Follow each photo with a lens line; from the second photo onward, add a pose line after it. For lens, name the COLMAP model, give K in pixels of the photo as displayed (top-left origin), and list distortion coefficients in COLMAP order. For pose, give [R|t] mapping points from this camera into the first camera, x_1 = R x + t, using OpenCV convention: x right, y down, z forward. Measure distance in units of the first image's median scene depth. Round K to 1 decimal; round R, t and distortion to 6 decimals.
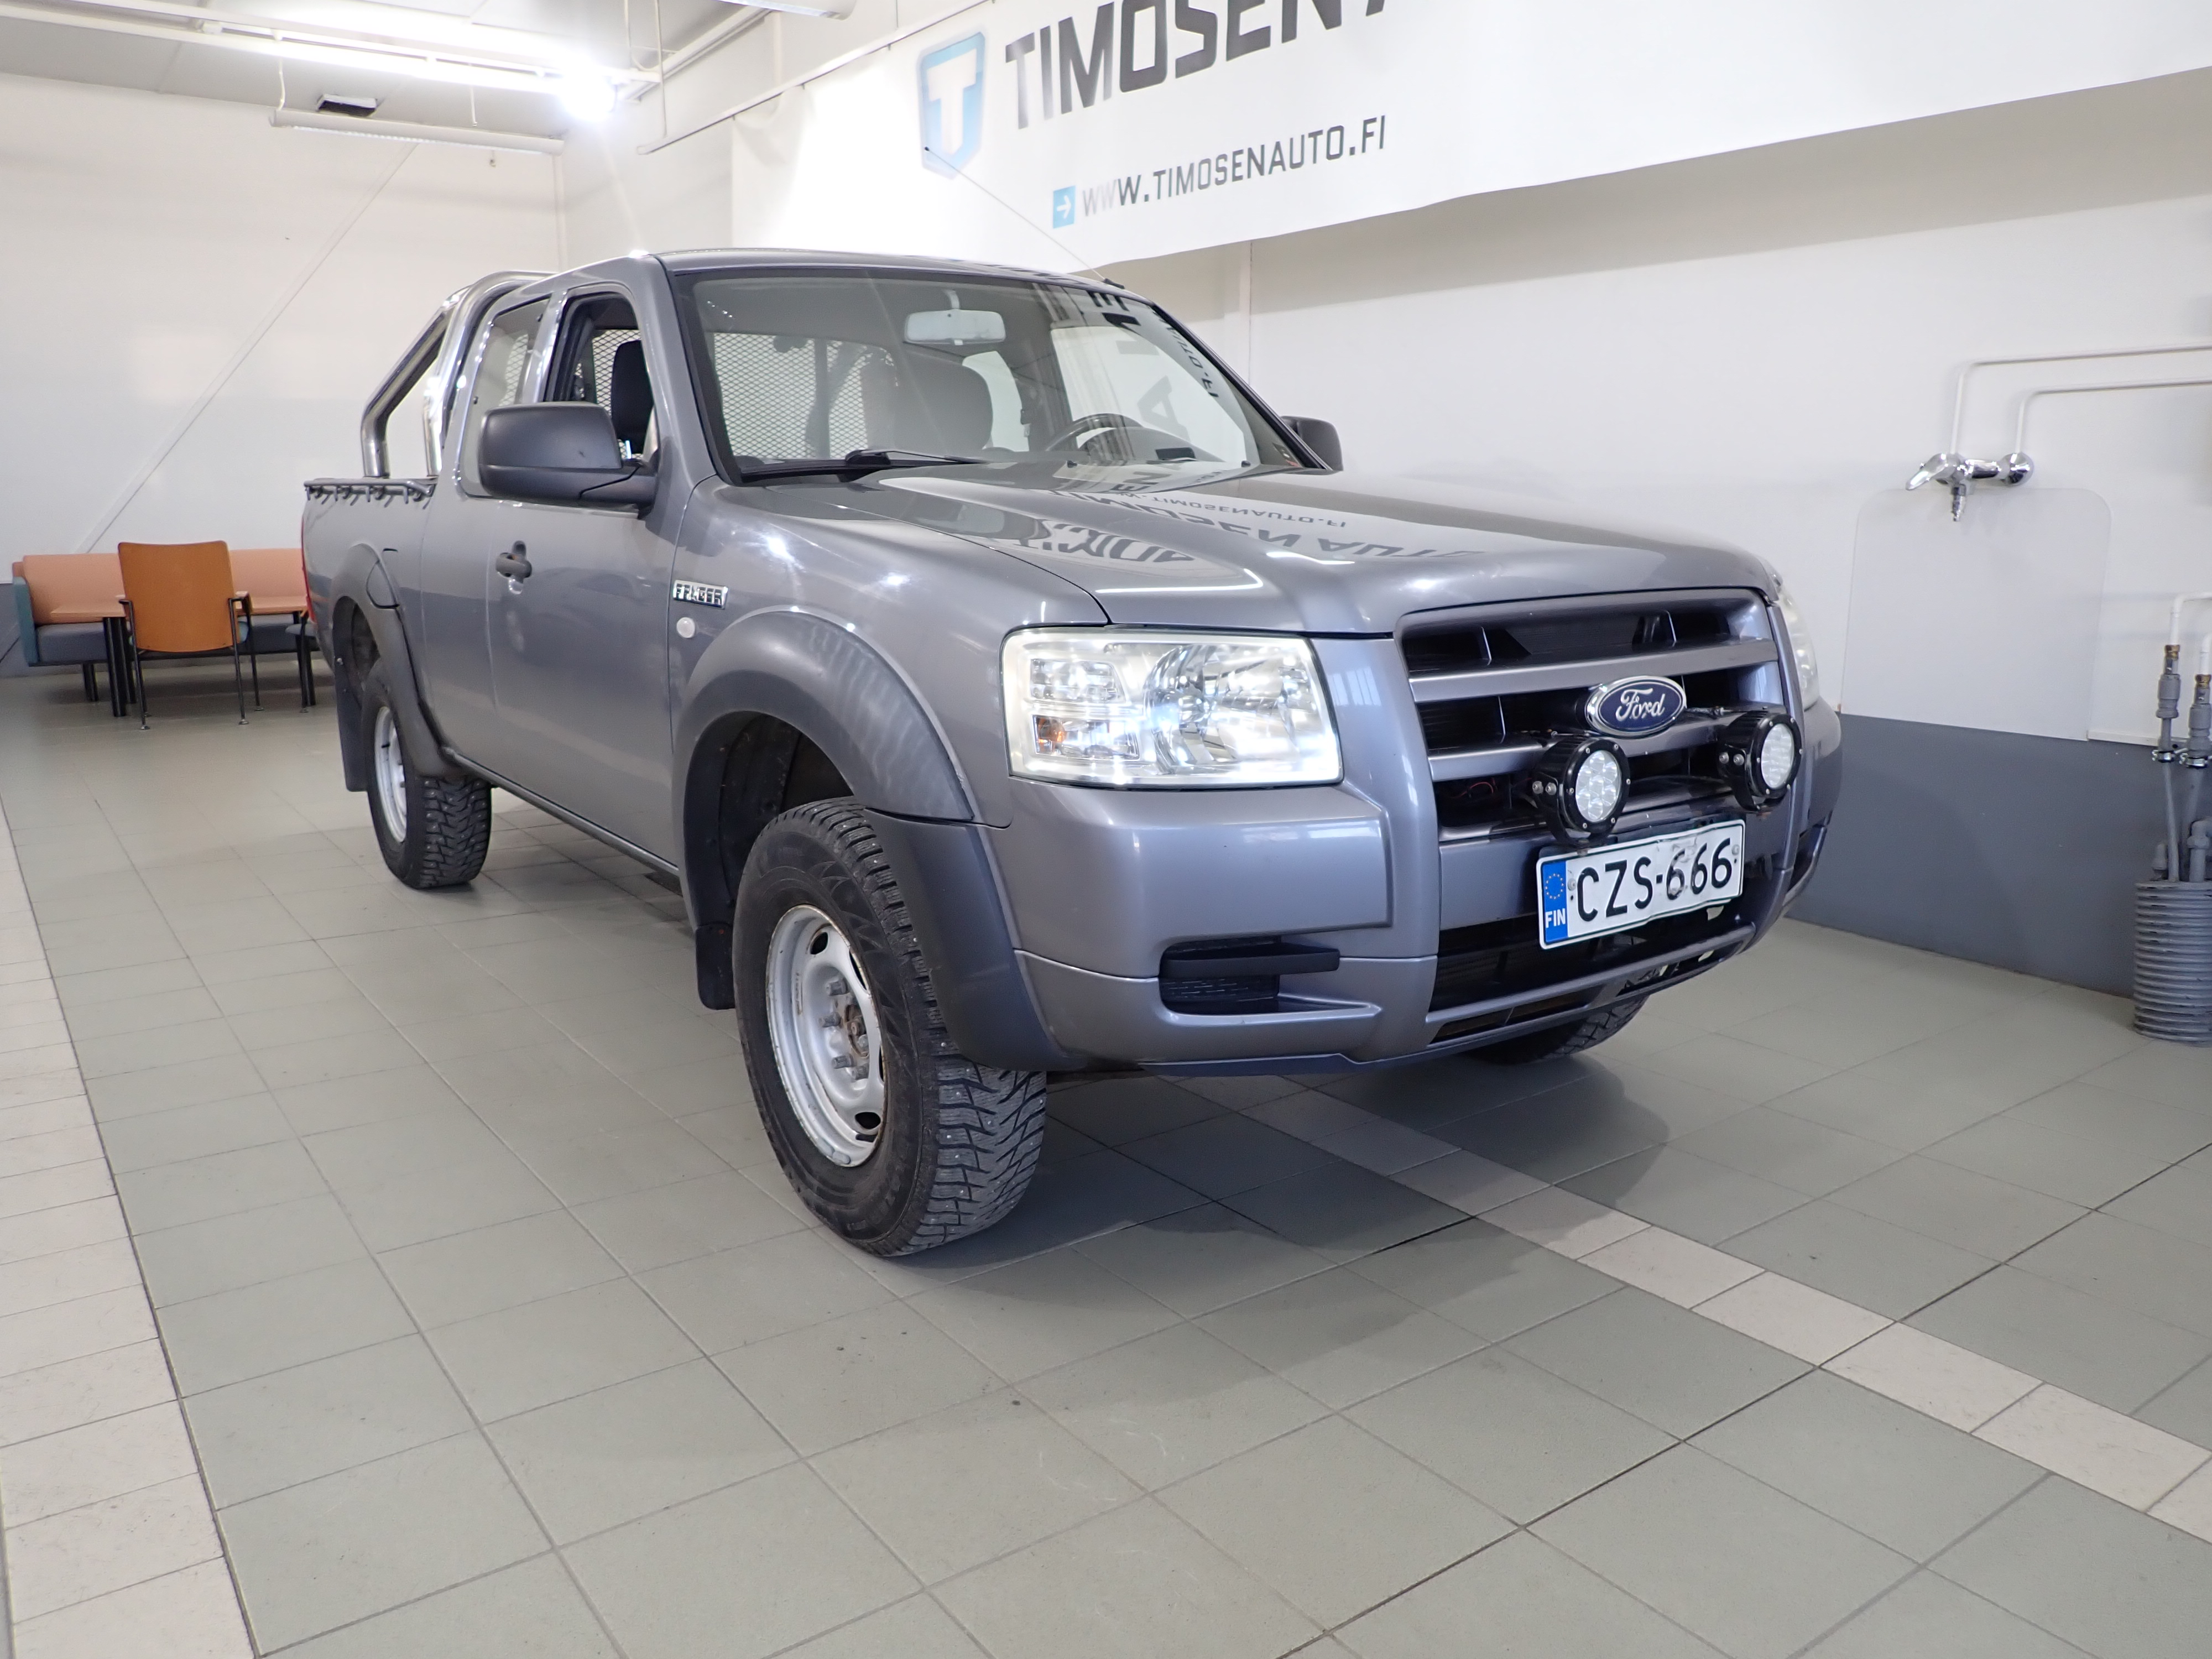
lens RADIAL K [[1635.6, 0, 1100.8], [0, 1635.6, 867.4], [0, 0, 1]] dist [-0.006685, -0.005052]
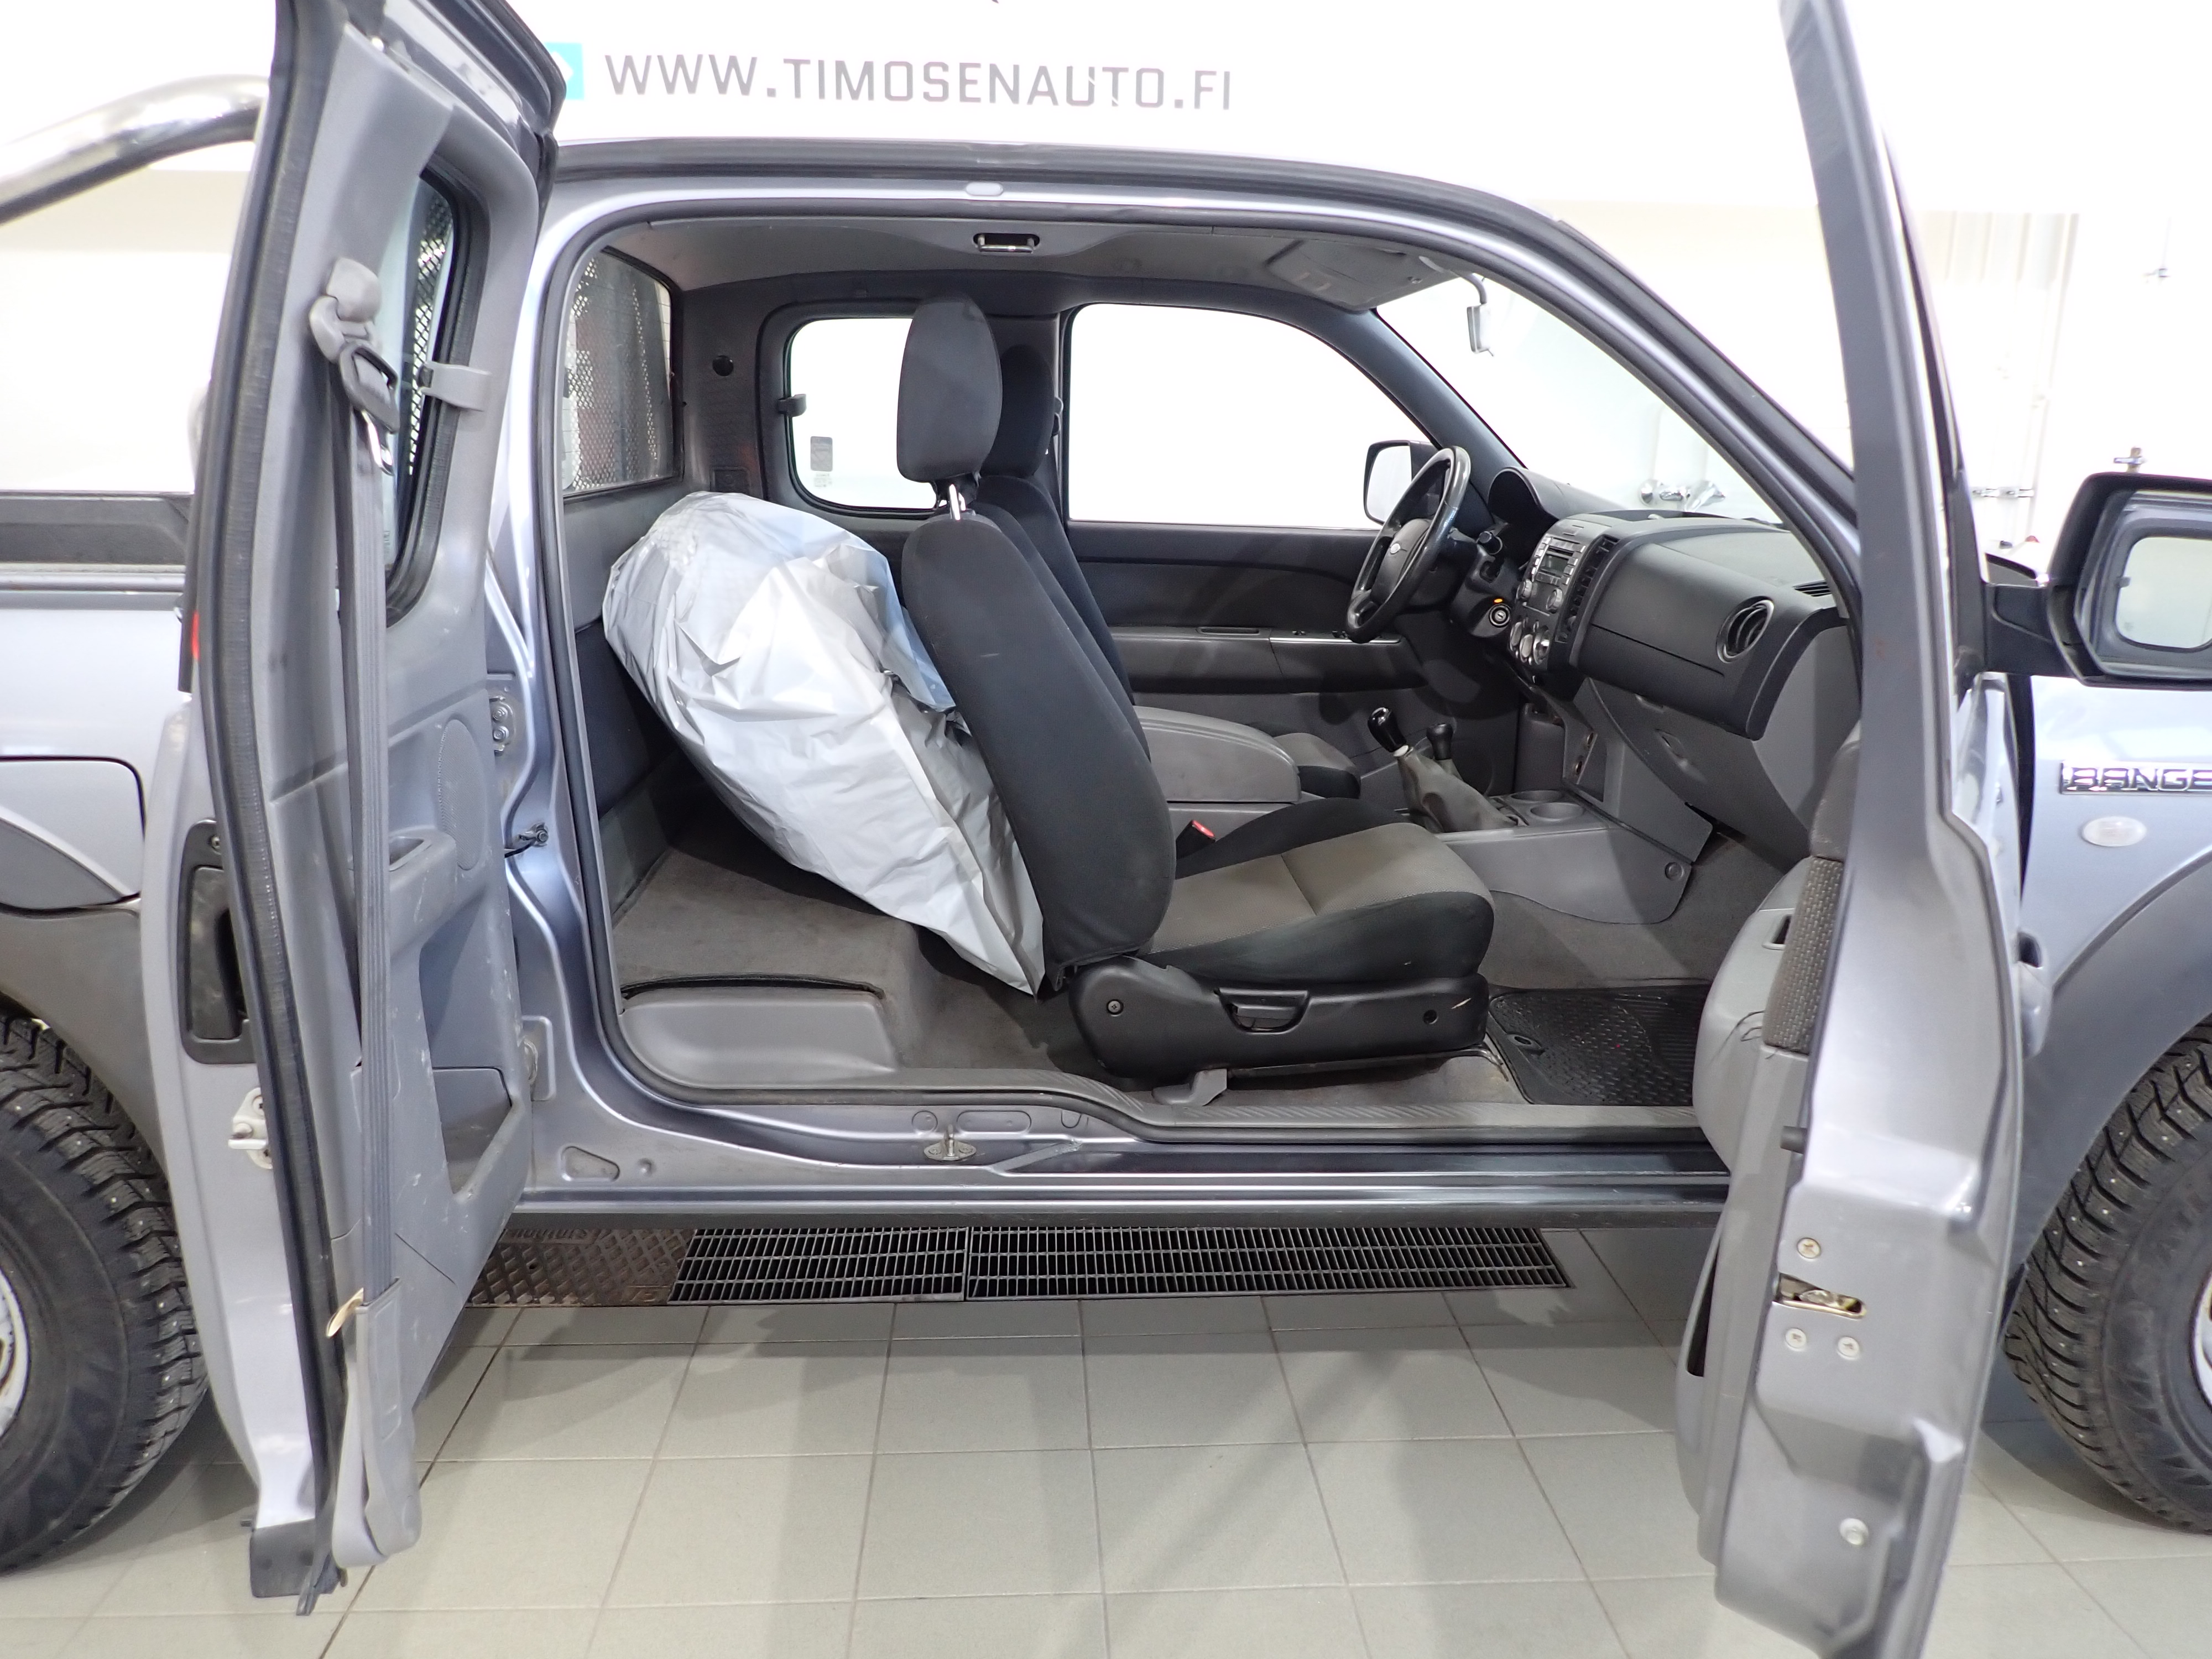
lens RADIAL K [[1635.6, 0, 1100.8], [0, 1635.6, 867.4], [0, 0, 1]] dist [-0.006685, -0.005052]
pose [[0.544288, -0.206799, 0.813010, -0.577717], [0.173285, 0.975954, 0.132236, -0.164114], [-0.820806, 0.068908, 0.567035, 0.546973]]
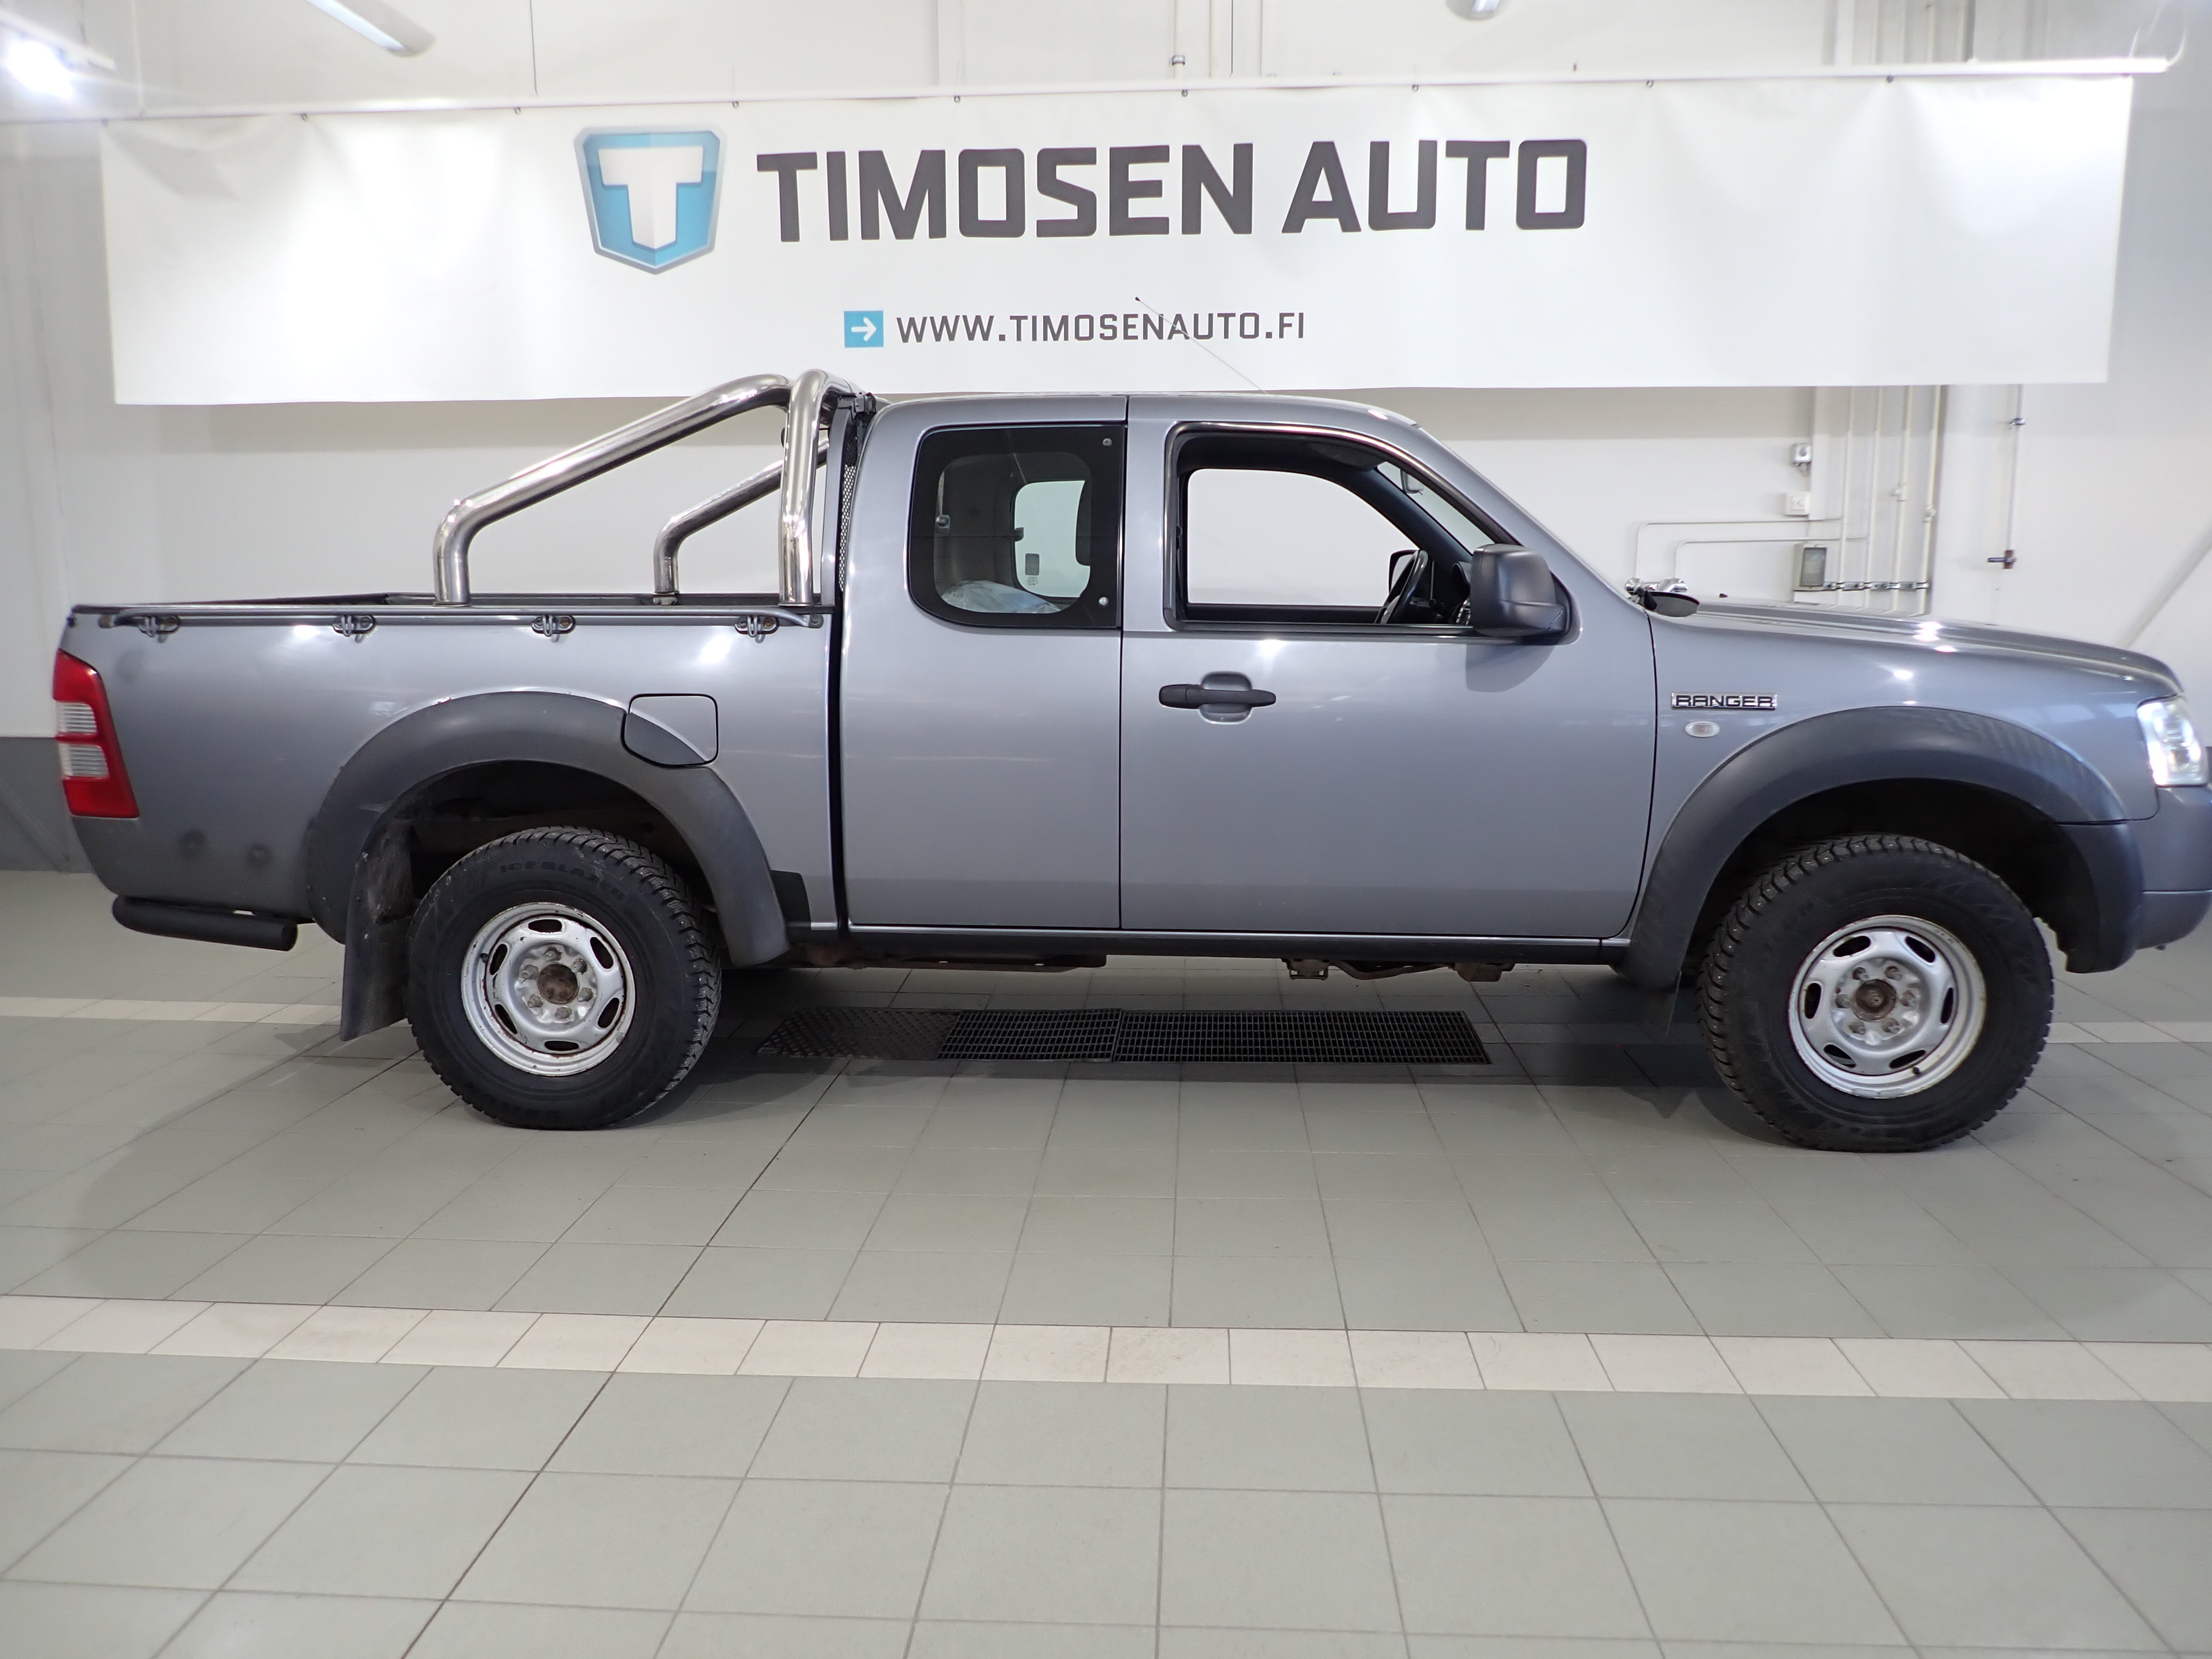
lens RADIAL K [[1635.6, 0, 1100.8], [0, 1635.6, 867.4], [0, 0, 1]] dist [-0.006685, -0.005052]
pose [[0.635423, -0.135810, 0.760127, -0.865526], [0.175361, 0.984070, 0.029229, -0.090582], [-0.751988, 0.114724, 0.649117, 0.309073]]
